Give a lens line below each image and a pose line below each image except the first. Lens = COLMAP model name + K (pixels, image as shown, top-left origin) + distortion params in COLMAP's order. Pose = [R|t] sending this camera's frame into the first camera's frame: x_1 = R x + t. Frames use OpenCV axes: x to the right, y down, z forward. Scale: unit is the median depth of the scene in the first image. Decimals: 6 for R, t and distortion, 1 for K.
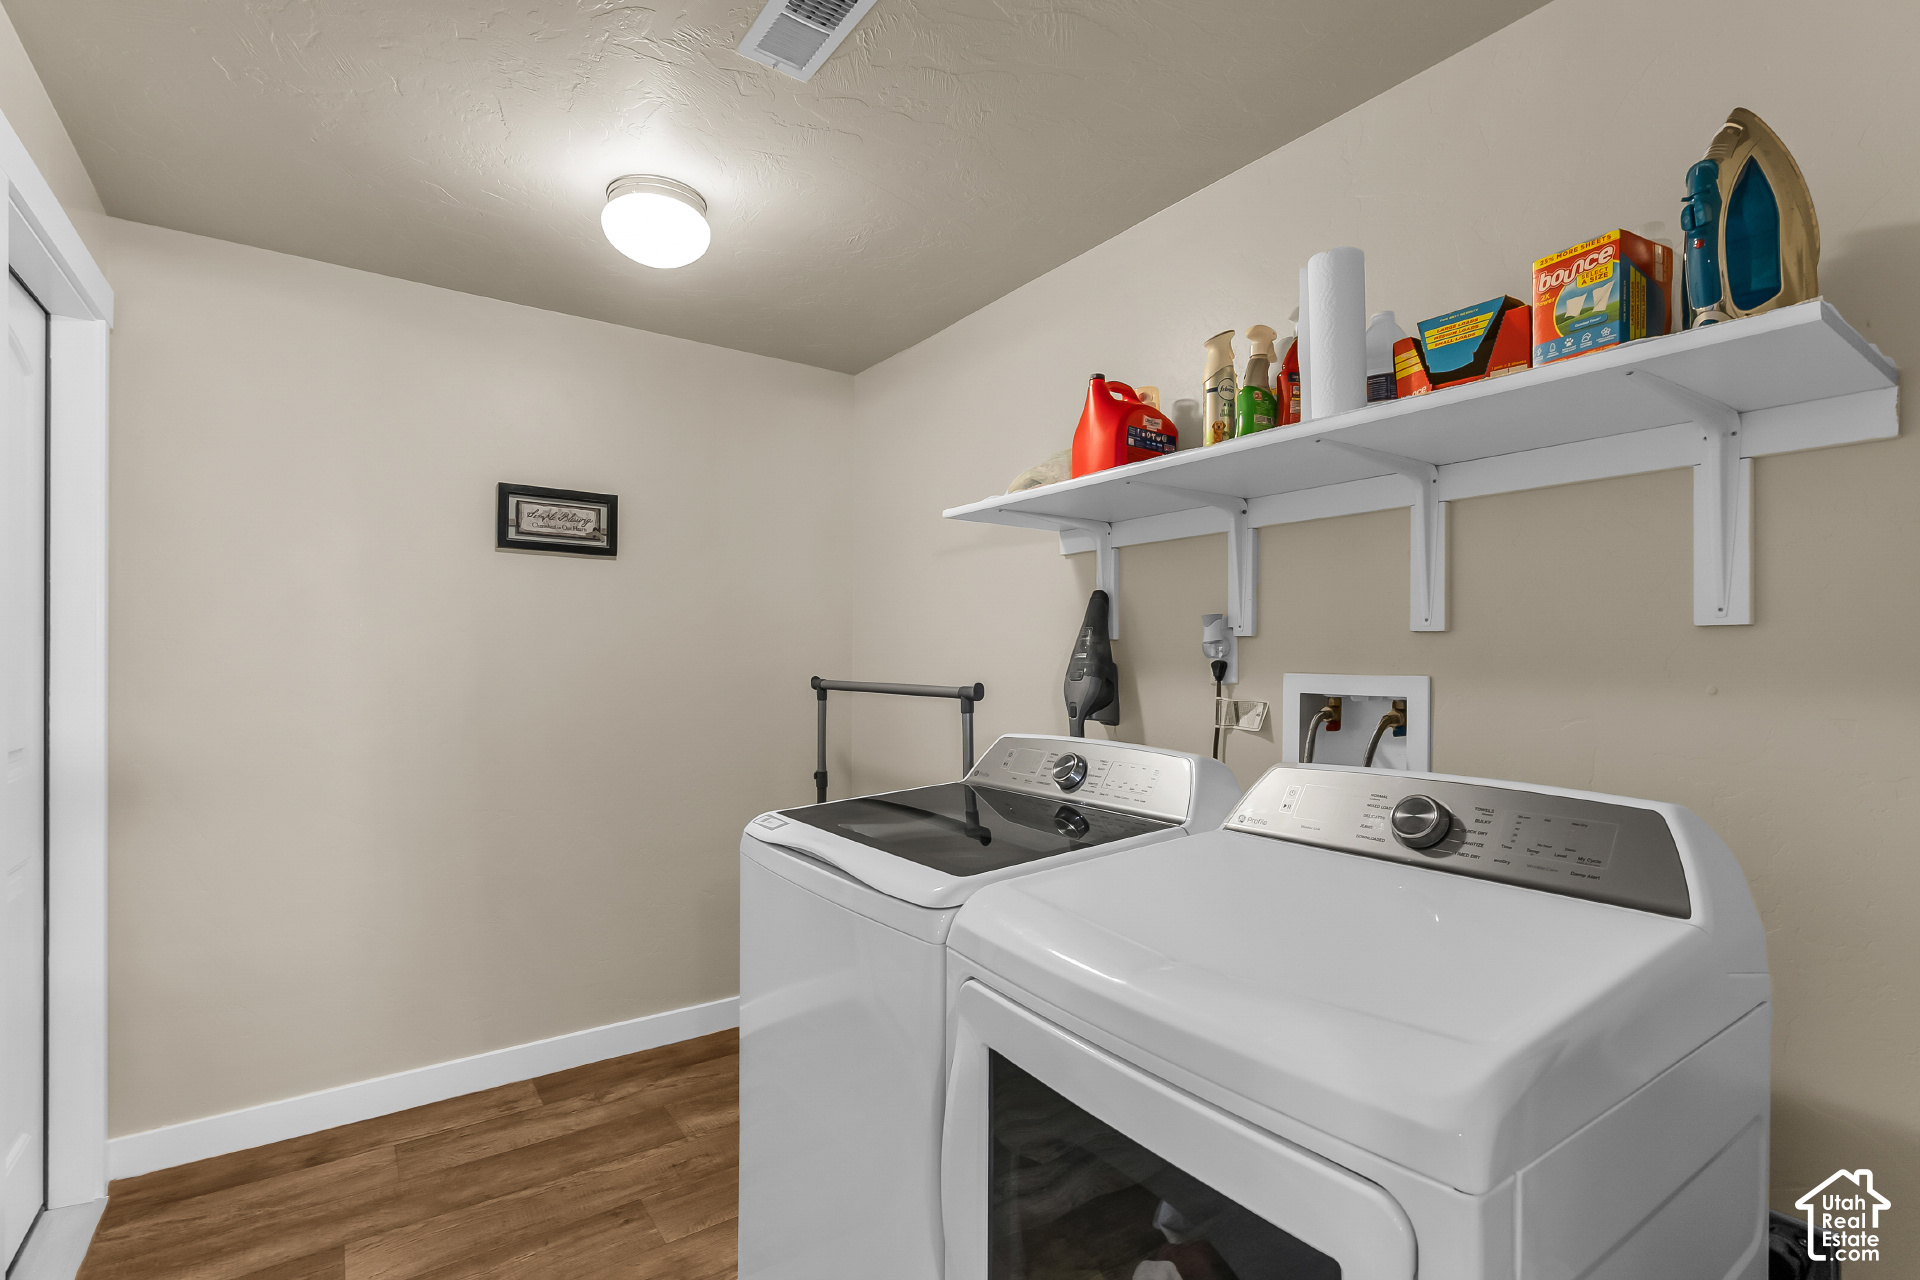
lens RADIAL K [[882.0, 0, 964.5], [0, 882.0, 649.4], [0, 0, 1]] dist [-0.000197, -0.000116]
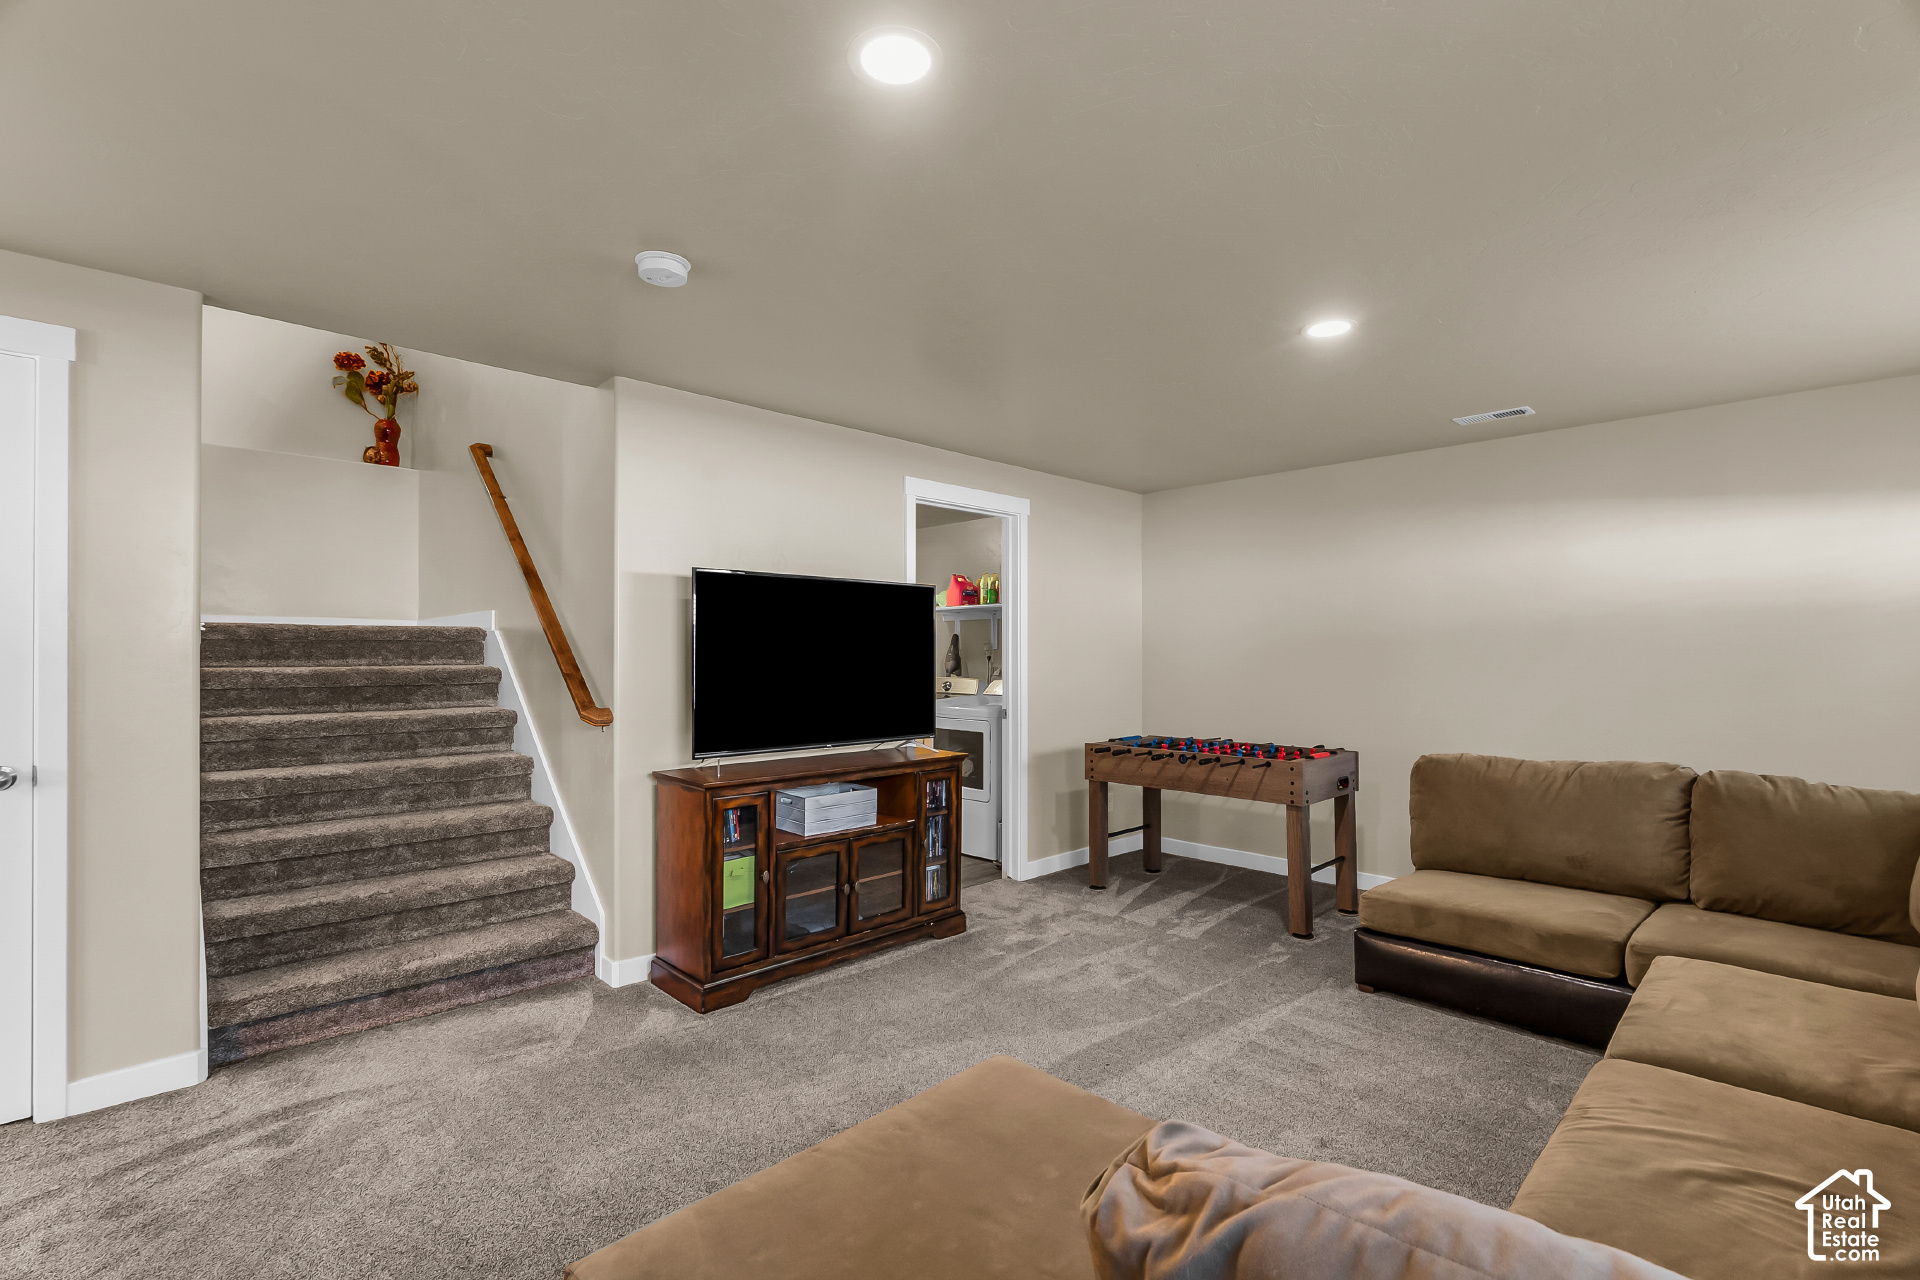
lens RADIAL K [[882.0, 0, 964.5], [0, 882.0, 649.4], [0, 0, 1]] dist [-0.000197, -0.000116]
pose [[0.987905, 0.004056, 0.155009, -0.336699], [-0.003640, 0.999989, -0.002968, -0.000115], [-0.155020, 0.002368, 0.987909, -2.352930]]
